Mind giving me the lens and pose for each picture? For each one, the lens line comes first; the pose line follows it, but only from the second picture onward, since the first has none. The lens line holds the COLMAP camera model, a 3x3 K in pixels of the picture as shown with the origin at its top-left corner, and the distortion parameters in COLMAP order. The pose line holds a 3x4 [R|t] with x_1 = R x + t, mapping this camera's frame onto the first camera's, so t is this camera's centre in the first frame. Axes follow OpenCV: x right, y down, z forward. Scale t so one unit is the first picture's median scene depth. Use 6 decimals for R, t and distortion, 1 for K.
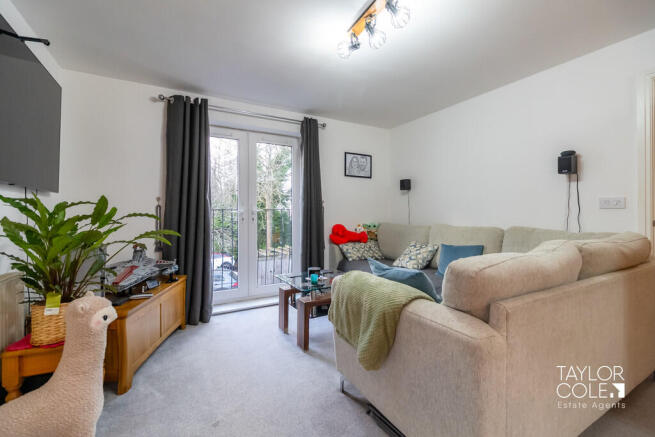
lens RADIAL K [[285.5, 0, 326.5], [0, 285.5, 212.8], [0, 0, 1]] dist [0.000715, 0.000015]
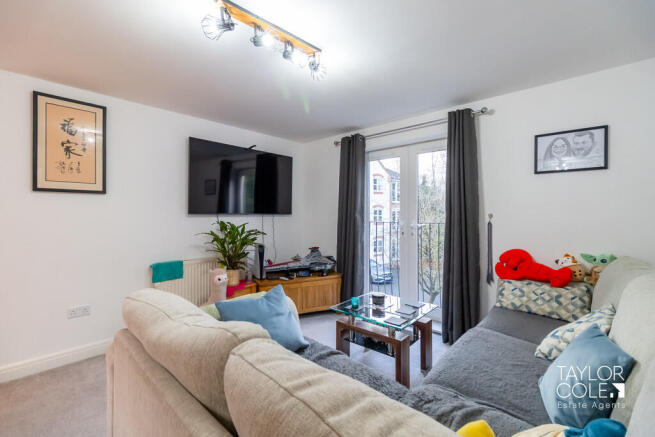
lens RADIAL K [[285.5, 0, 326.5], [0, 285.5, 212.8], [0, 0, 1]] dist [0.000715, 0.000015]
pose [[0.309013, -0.009980, -0.951005, 0.554868], [-0.011168, 0.999838, -0.014121, -0.031838], [0.950992, 0.014985, 0.308852, 0.400802]]
